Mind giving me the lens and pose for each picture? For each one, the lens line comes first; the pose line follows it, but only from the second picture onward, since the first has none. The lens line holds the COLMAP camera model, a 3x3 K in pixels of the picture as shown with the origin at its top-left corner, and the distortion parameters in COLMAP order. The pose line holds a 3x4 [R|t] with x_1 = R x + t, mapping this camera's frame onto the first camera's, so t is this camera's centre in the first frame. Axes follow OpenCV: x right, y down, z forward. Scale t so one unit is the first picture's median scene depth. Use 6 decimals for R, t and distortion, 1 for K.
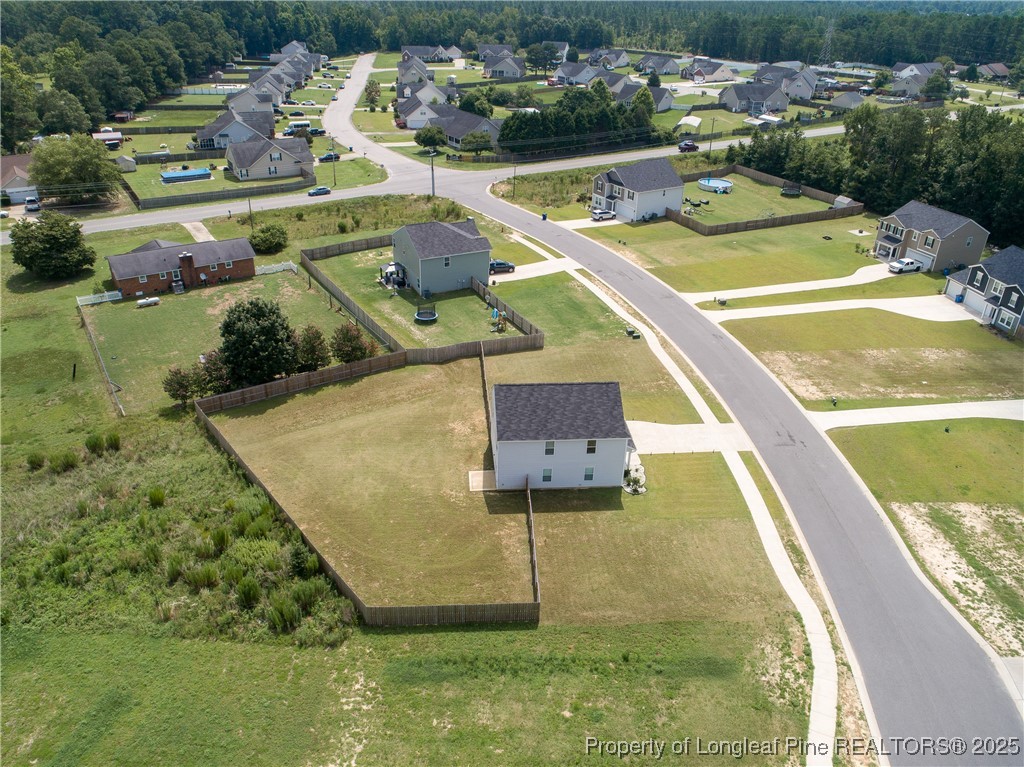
lens RADIAL K [[782.5, 0, 508.5], [0, 782.5, 382.8], [0, 0, 1]] dist [-0.020447, 0.009710]
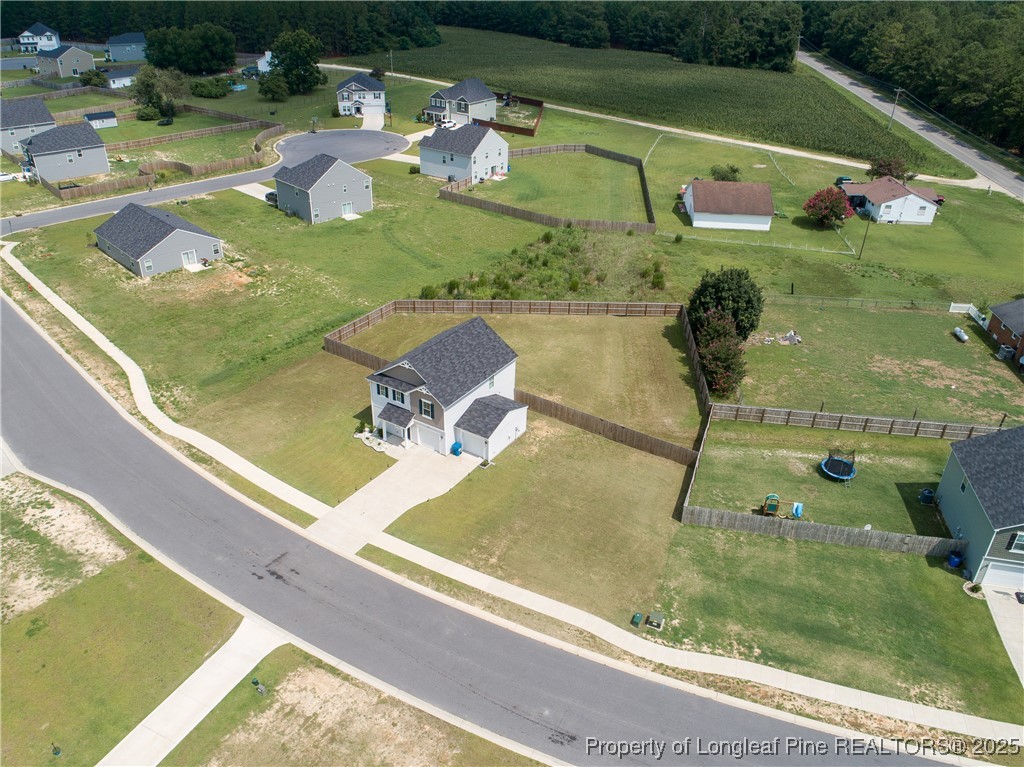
lens RADIAL K [[782.5, 0, 508.8], [0, 782.5, 383.8], [0, 0, 1]] dist [-0.020447, 0.009710]
pose [[-0.608969, 0.361148, -0.706207, 0.849737], [-0.407498, 0.621411, 0.669174, -0.765762], [0.680516, 0.695284, -0.231253, 1.491574]]
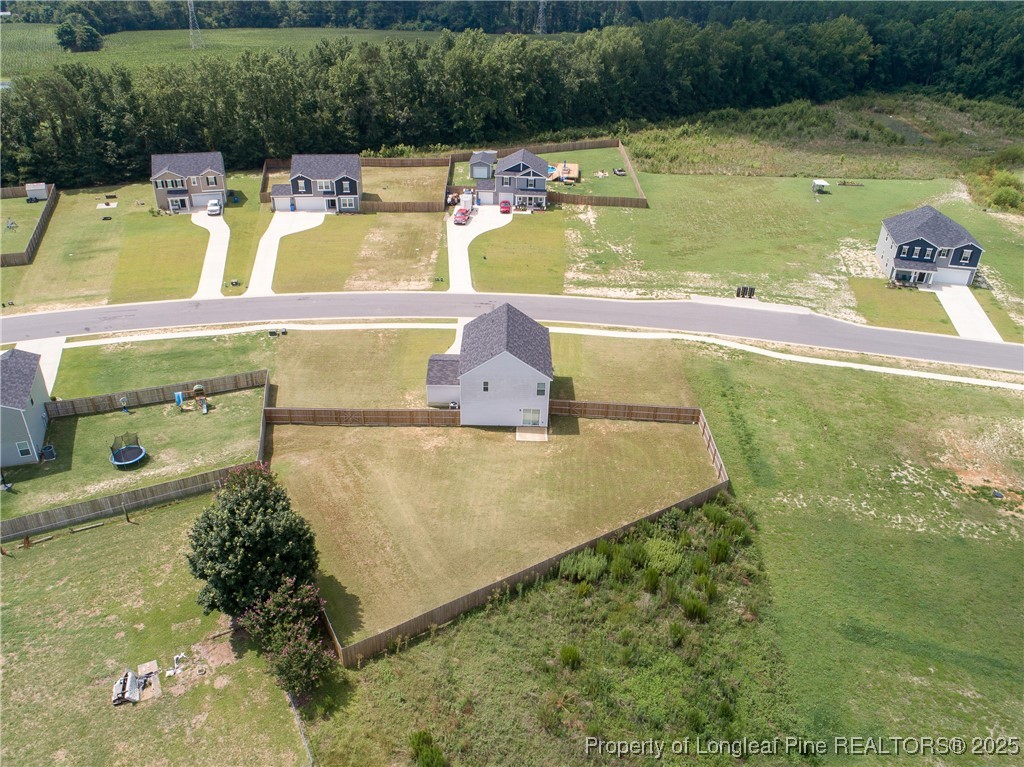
lens RADIAL K [[782.5, 0, 510.0], [0, 782.5, 383.7], [0, 0, 1]] dist [-0.020447, 0.009710]
pose [[0.090679, -0.507196, 0.857047, -1.044396], [0.456098, 0.786183, 0.417003, -0.442817], [-0.885298, 0.353084, 0.302621, 0.763863]]
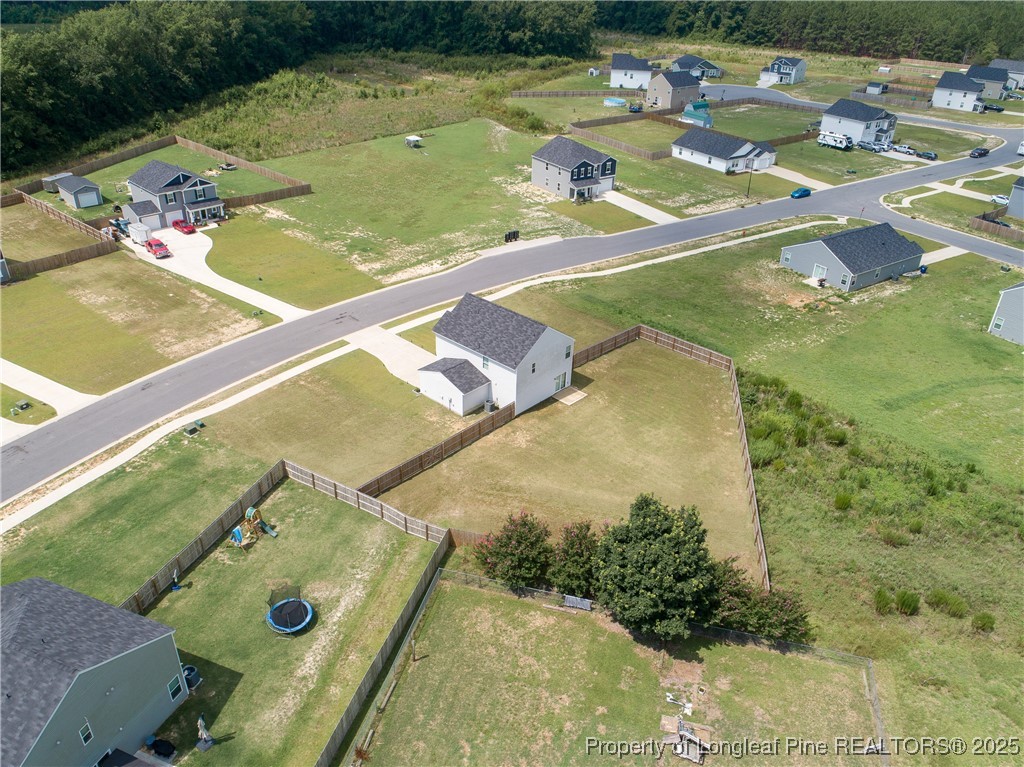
lens RADIAL K [[782.5, 0, 513.0], [0, 782.5, 385.9], [0, 0, 1]] dist [-0.020447, 0.009710]
pose [[-0.672715, -0.408319, 0.617034, -0.762834], [0.311840, 0.599791, 0.736890, -0.845691], [-0.670978, 0.688132, -0.276158, 1.536835]]
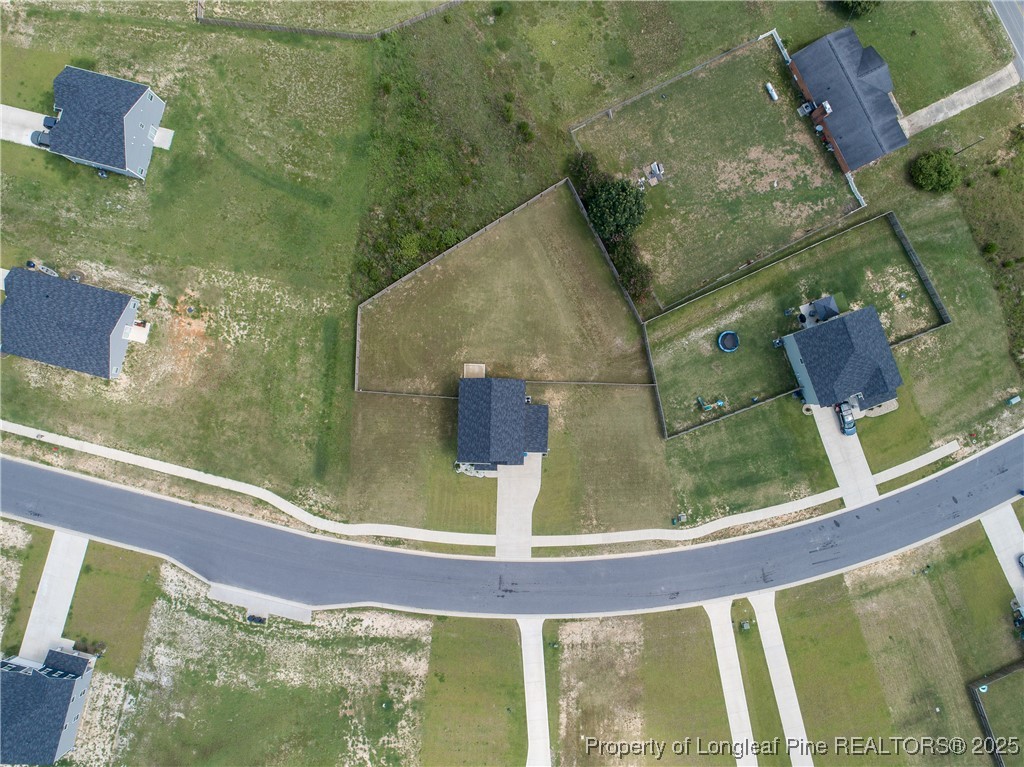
lens RADIAL K [[782.5, 0, 509.7], [0, 782.5, 384.9], [0, 0, 1]] dist [-0.020447, 0.009710]
pose [[-0.107834, 0.992154, -0.063255, 0.097344], [-0.487533, 0.002676, 0.873101, -1.483574], [0.866420, 0.124989, 0.483419, 0.326817]]
